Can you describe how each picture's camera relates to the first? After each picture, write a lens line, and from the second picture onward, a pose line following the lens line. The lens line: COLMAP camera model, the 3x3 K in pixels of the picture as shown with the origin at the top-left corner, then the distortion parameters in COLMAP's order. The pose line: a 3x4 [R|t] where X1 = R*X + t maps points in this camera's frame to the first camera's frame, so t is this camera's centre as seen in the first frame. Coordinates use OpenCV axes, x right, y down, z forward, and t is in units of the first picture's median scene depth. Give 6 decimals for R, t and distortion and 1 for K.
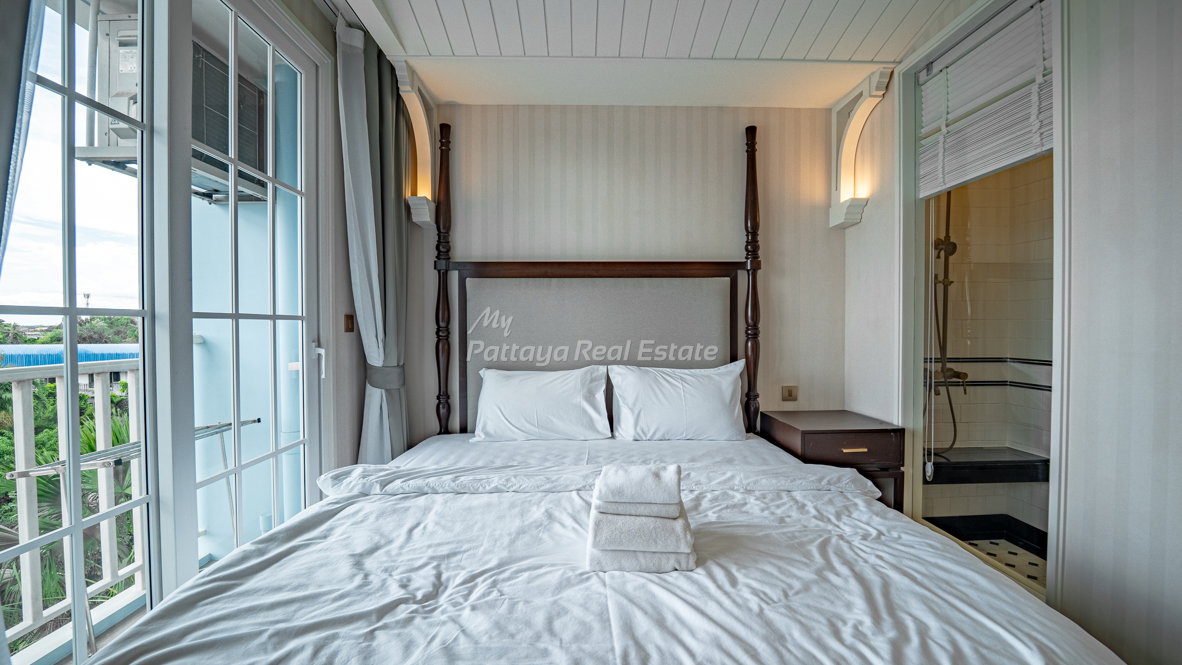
lens RADIAL K [[486.4, 0, 591.0], [0, 486.4, 332.5], [0, 0, 1]] dist [-0.022794, 0.000111]
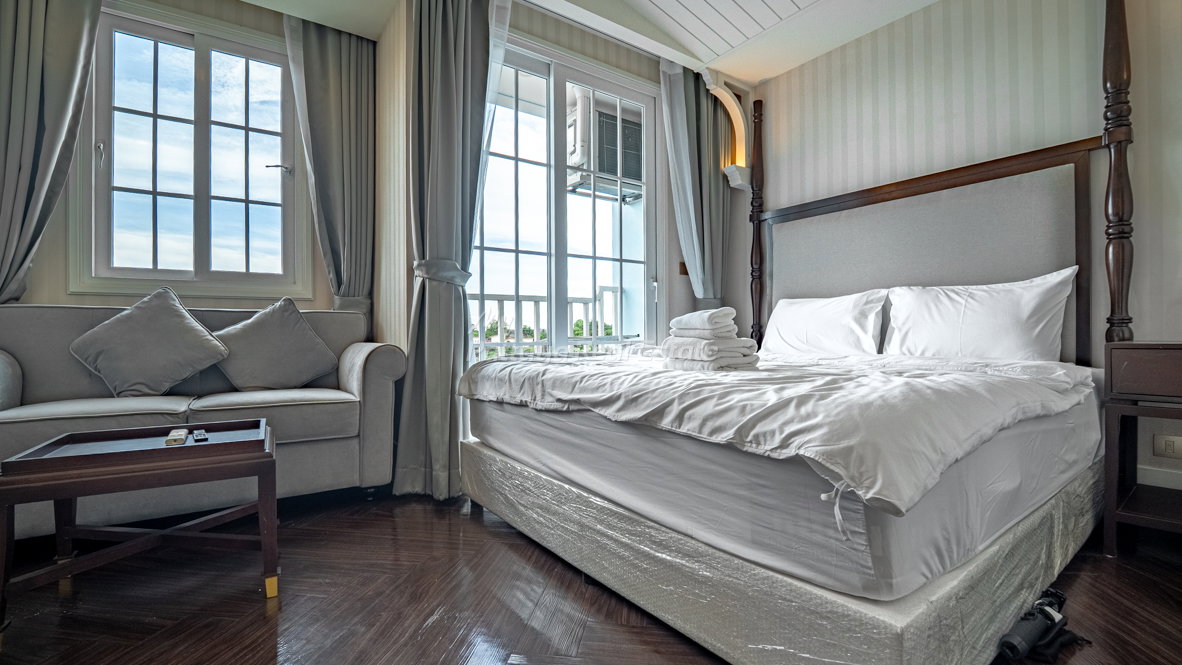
lens RADIAL K [[508.0, 0, 600.8], [0, 508.0, 339.5], [0, 0, 1]] dist [-0.024390, 0.000283]
pose [[0.566642, 0.002411, -0.823961, 0.559308], [-0.002850, 0.999995, 0.000967, 0.179124], [0.823959, 0.001800, 0.566646, -0.038294]]
